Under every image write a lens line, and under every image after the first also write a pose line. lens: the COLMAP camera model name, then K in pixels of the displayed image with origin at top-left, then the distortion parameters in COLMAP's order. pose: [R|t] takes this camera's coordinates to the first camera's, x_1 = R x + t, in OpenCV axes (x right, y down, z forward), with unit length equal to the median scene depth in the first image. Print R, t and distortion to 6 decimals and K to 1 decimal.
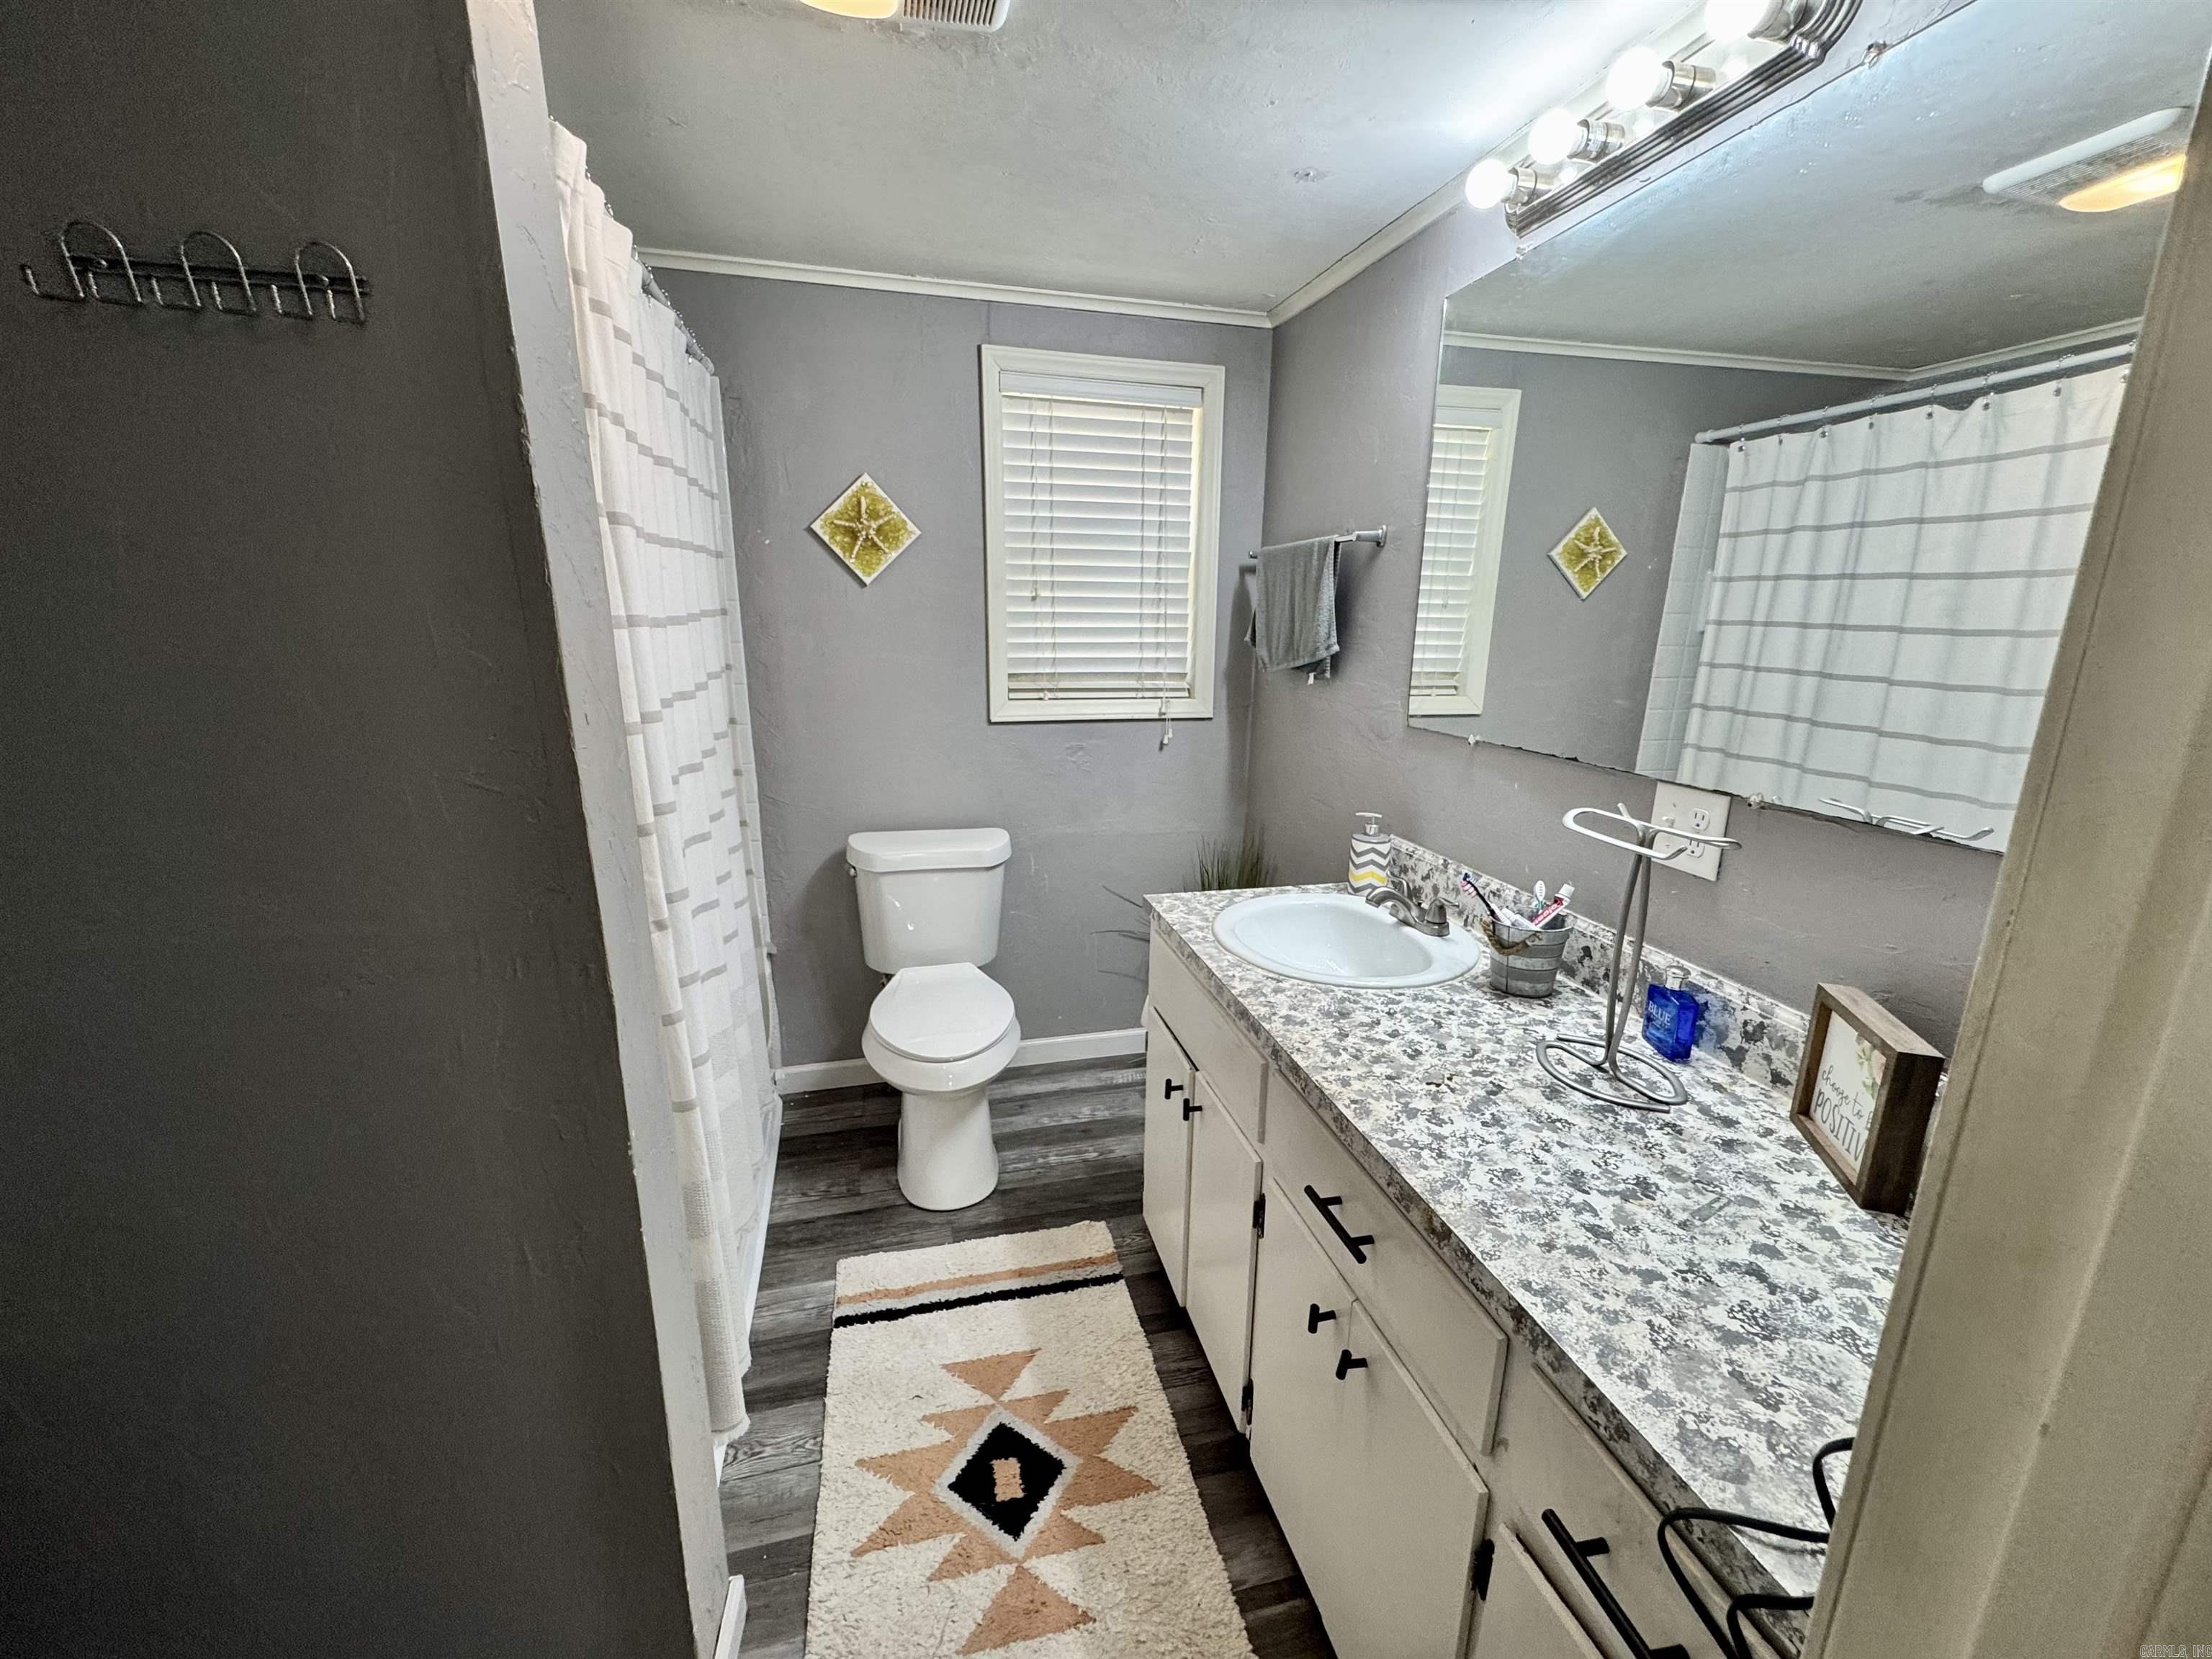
lens RADIAL K [[884.3, 0, 1106.4], [0, 884.3, 827.8], [0, 0, 1]] dist [-0.004369, 0.000540]
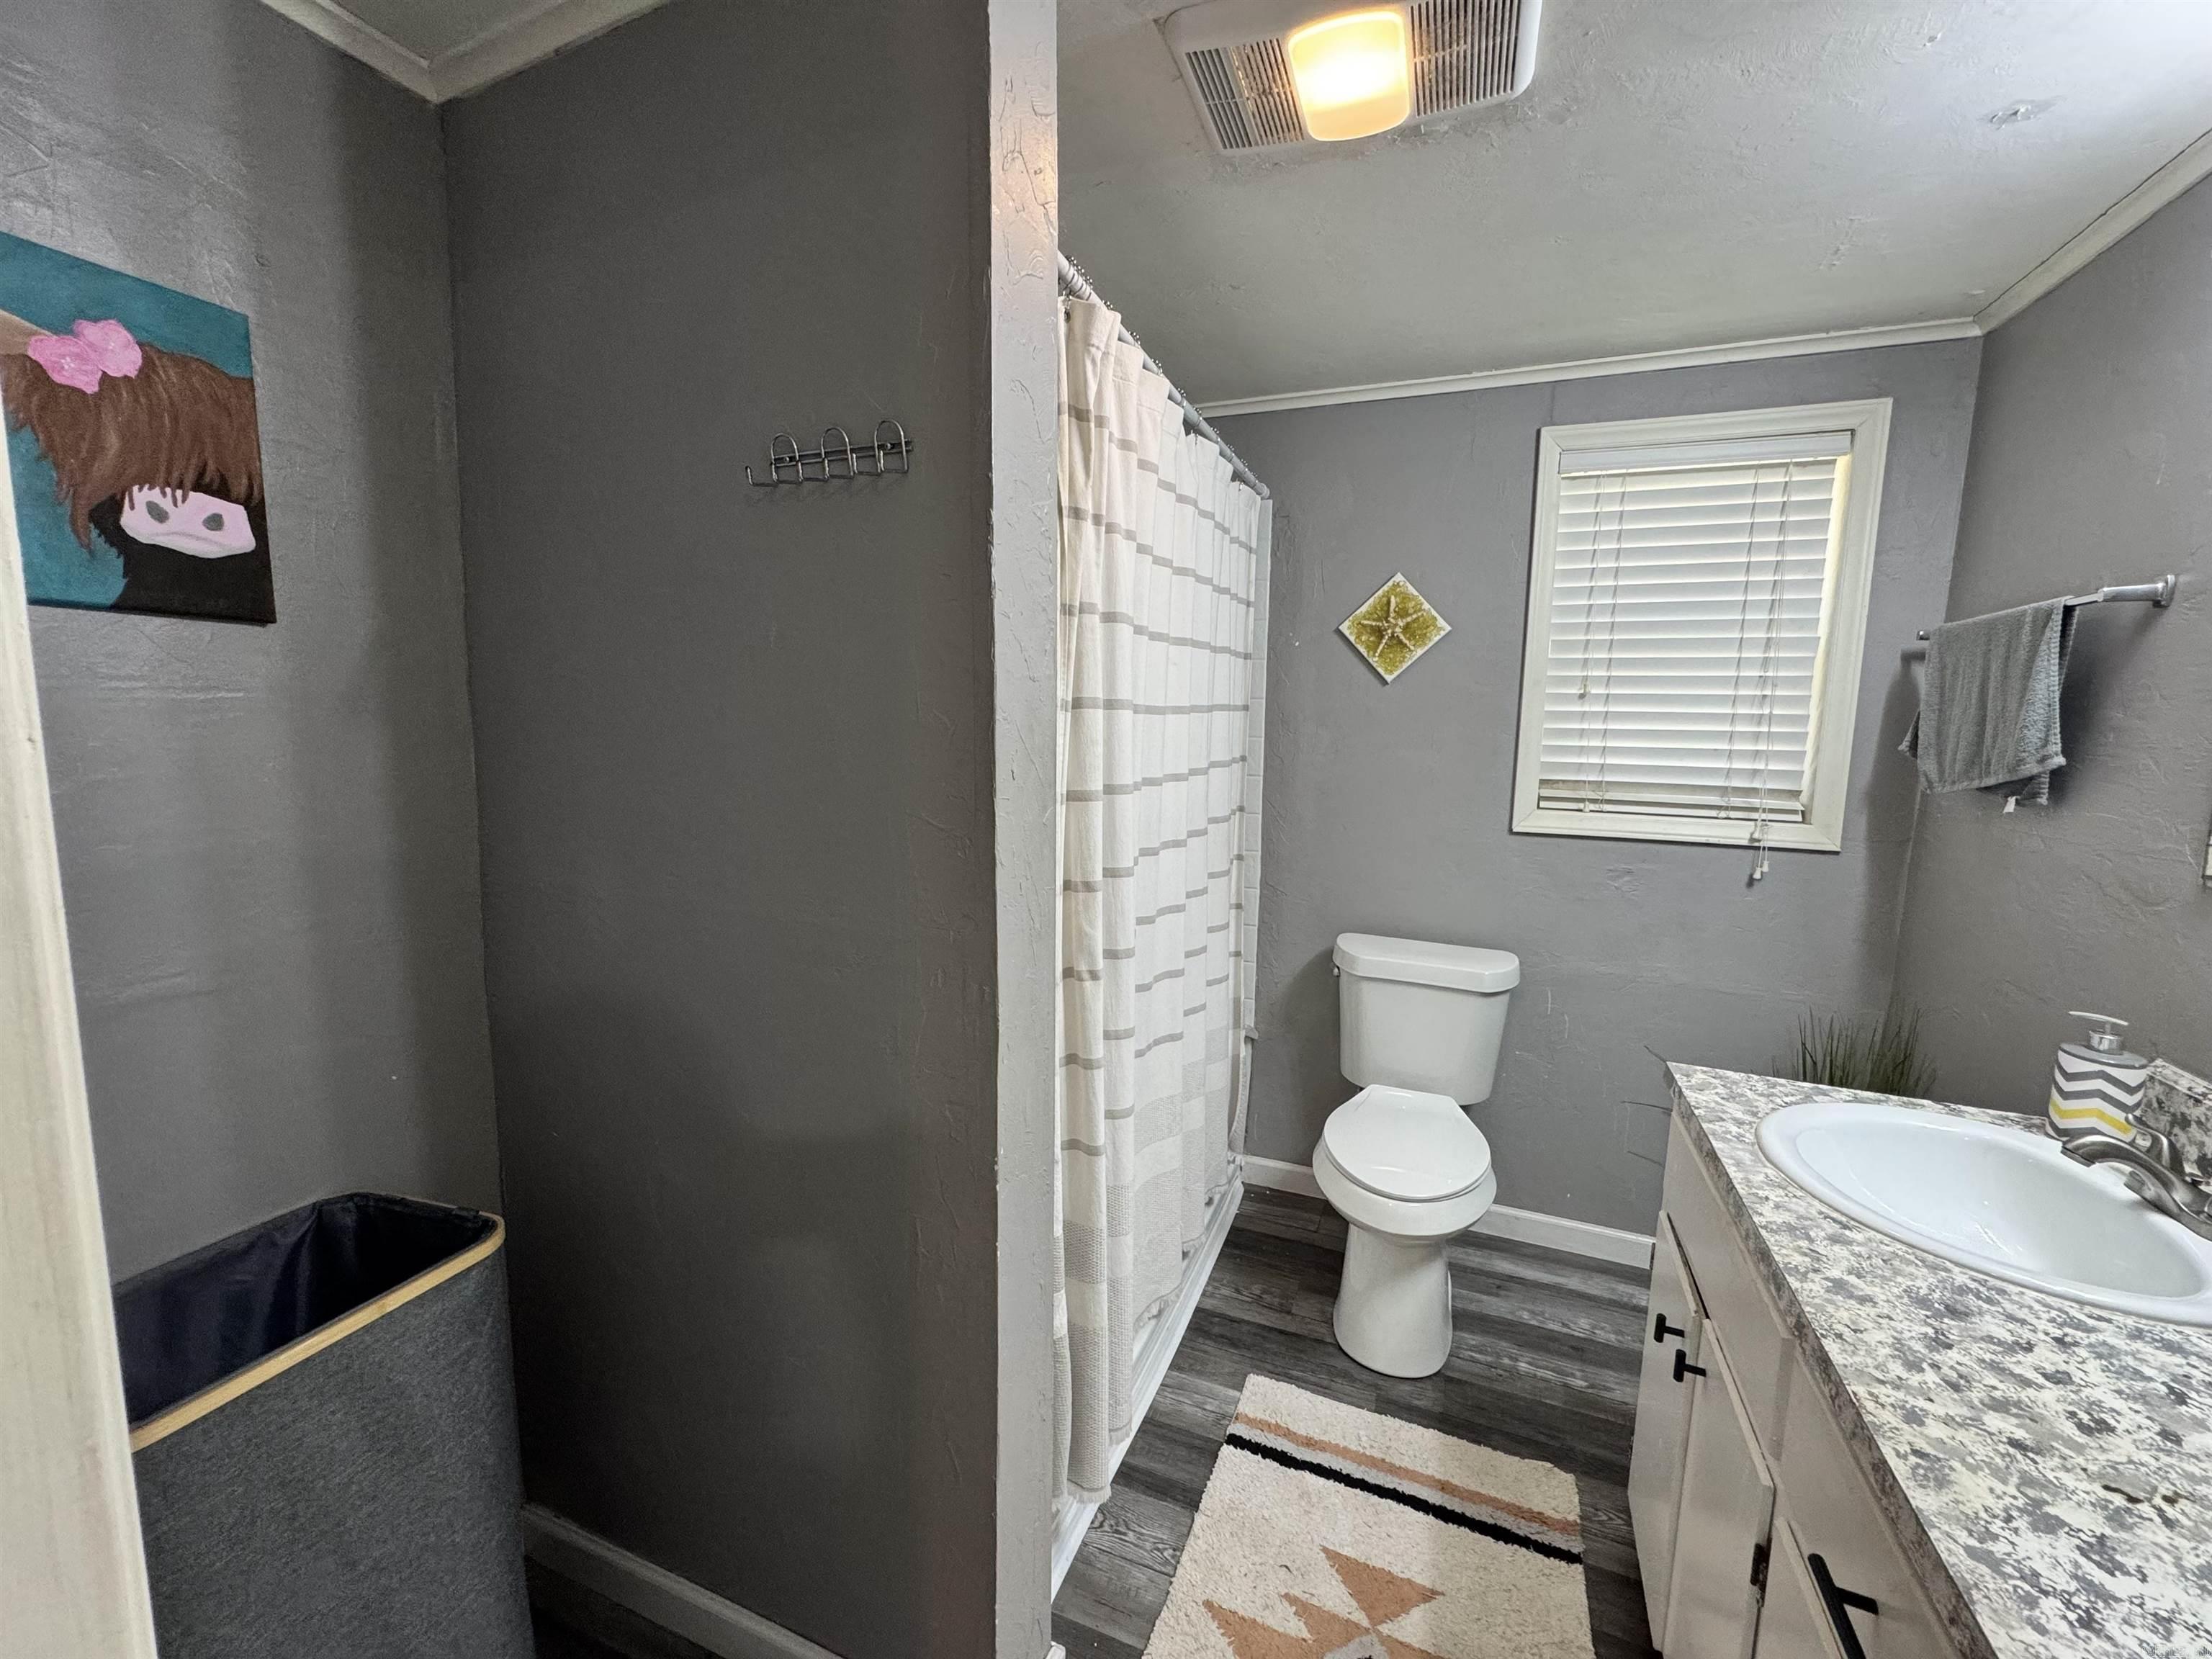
lens RADIAL K [[884.3, 0, 1094.3], [0, 884.3, 825.9], [0, 0, 1]] dist [-0.004369, 0.000540]
pose [[0.802360, 0.079591, -0.591510, 0.076907], [-0.151621, 0.985737, -0.073033, 0.004586], [0.577261, 0.148284, 0.802983, 0.055637]]
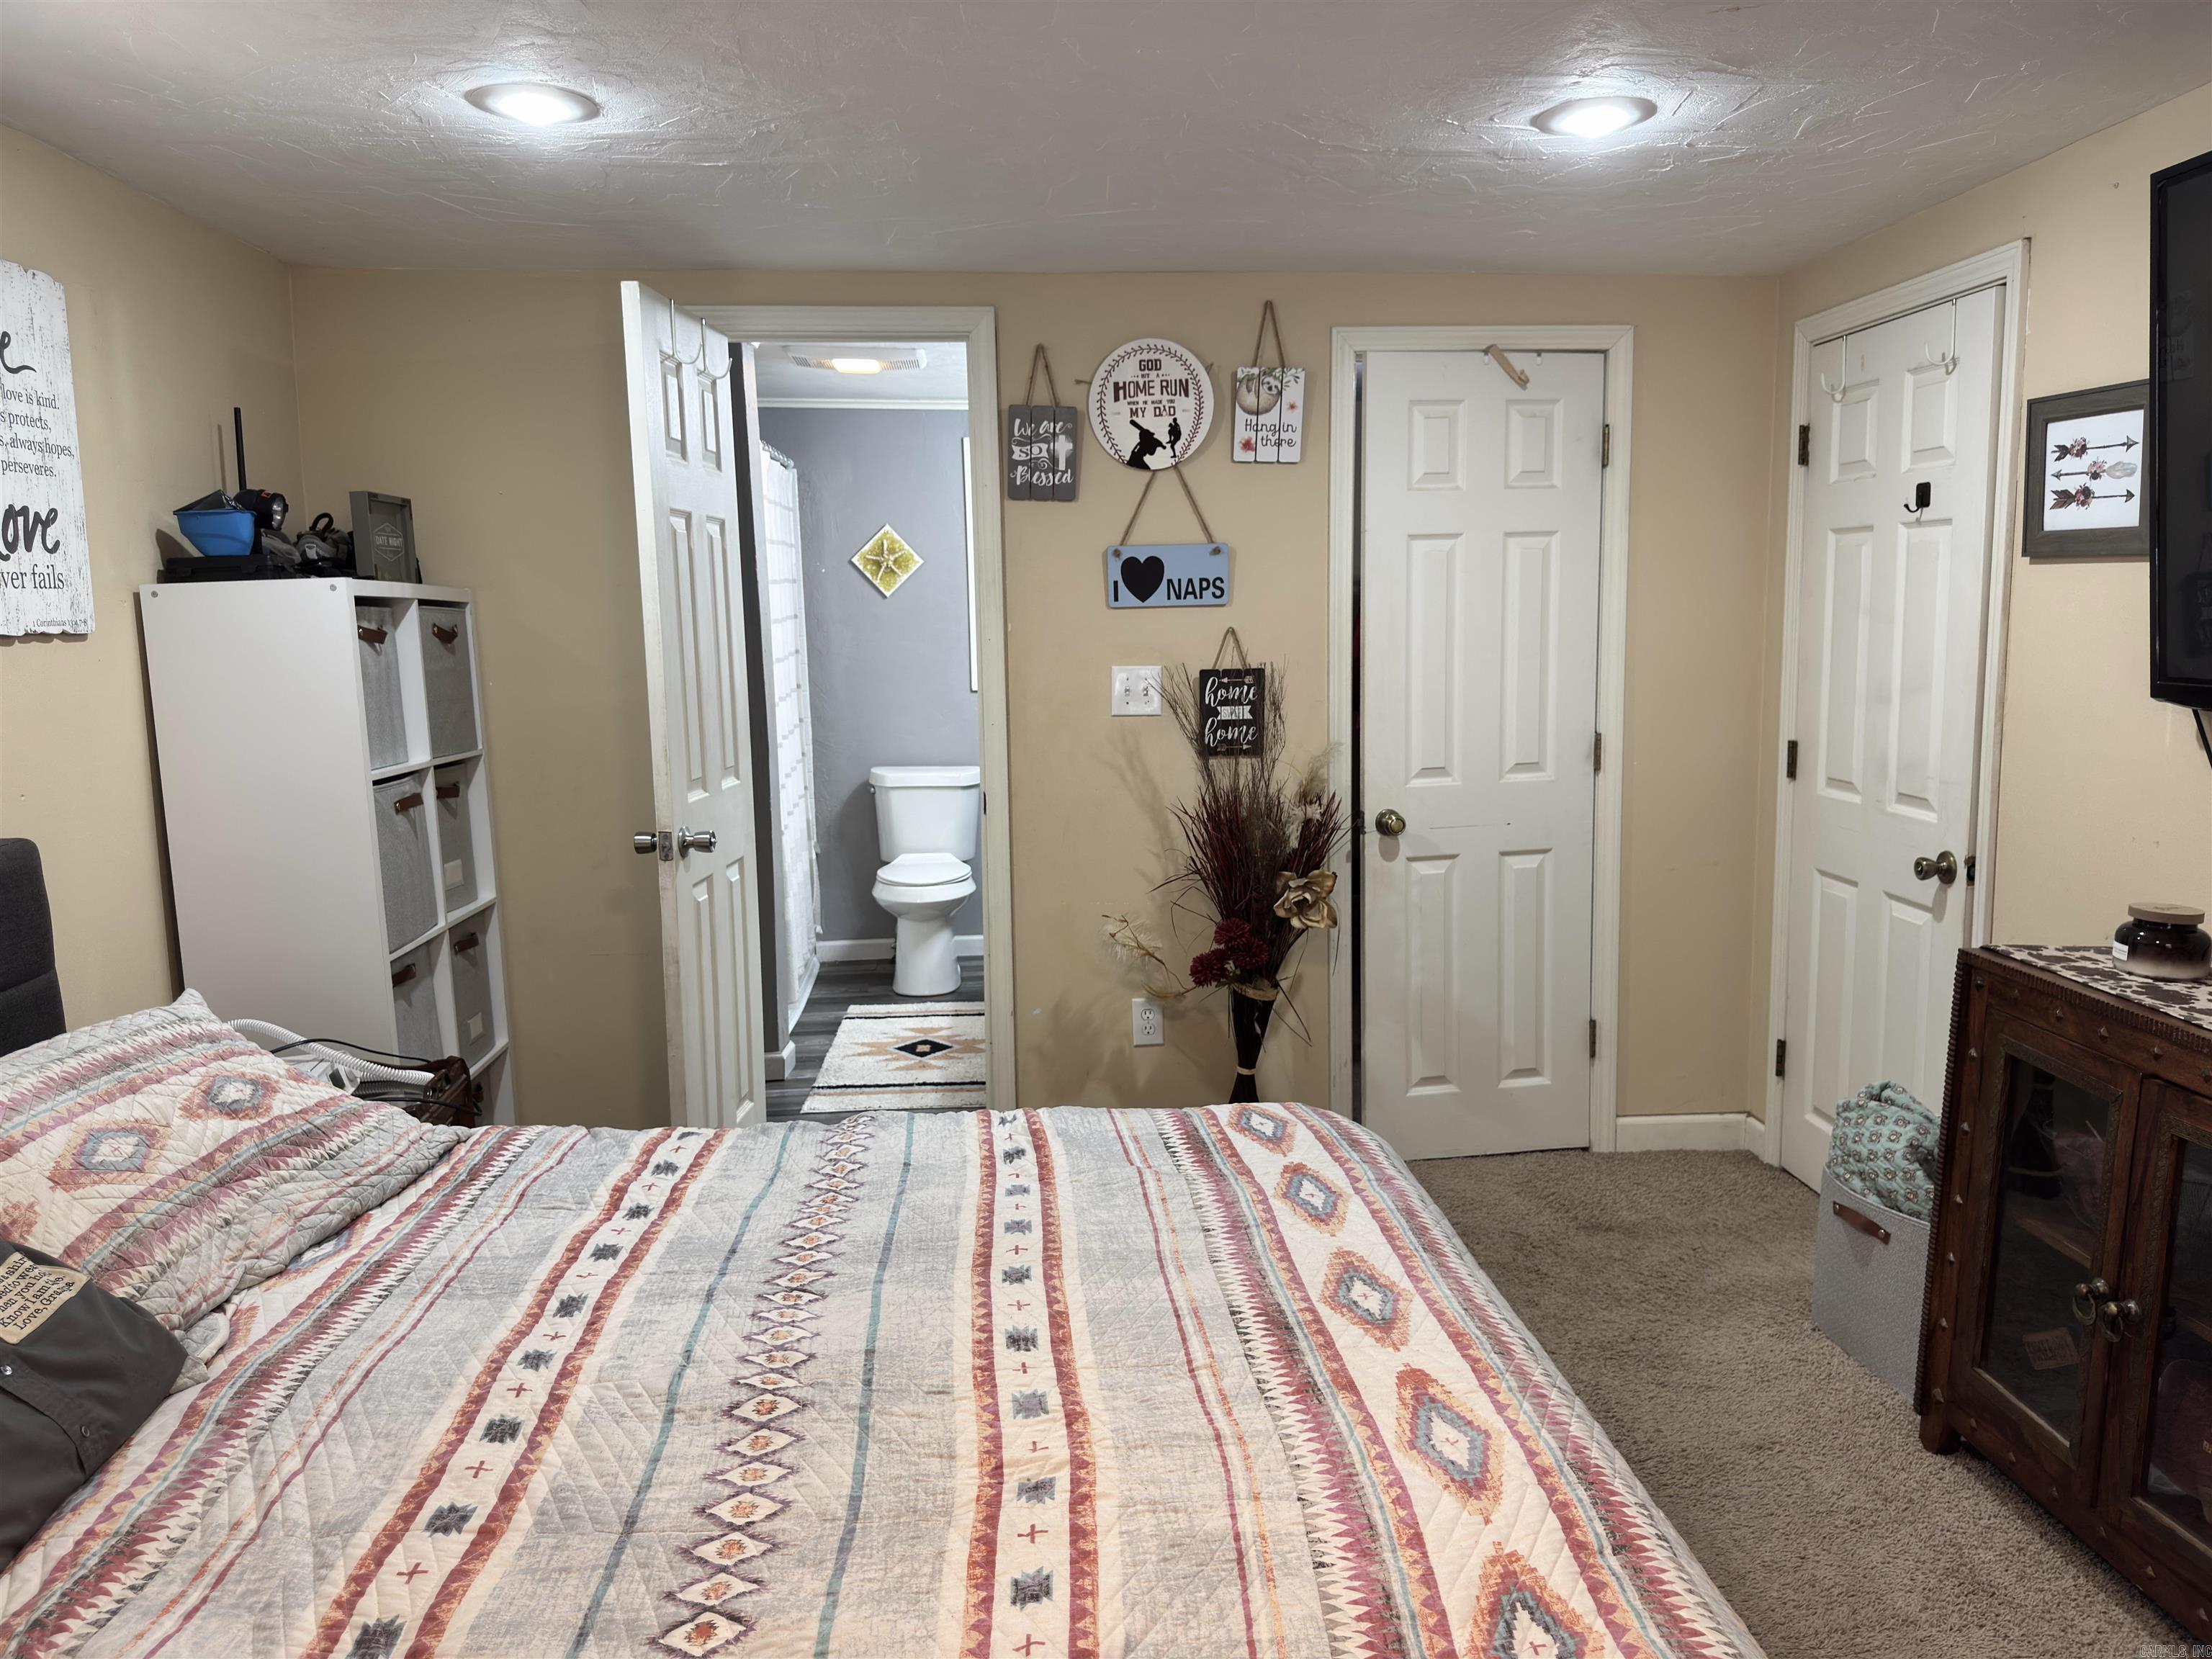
lens RADIAL K [[1585.7, 0, 1113.8], [0, 1585.7, 840.6], [0, 0, 1]] dist [0.118069, 0.000379]
pose [[0.983283, 0.000855, -0.182084, 0.742242], [-0.017353, 0.995878, -0.089032, 0.457530], [0.181258, 0.090704, 0.979244, -1.904024]]
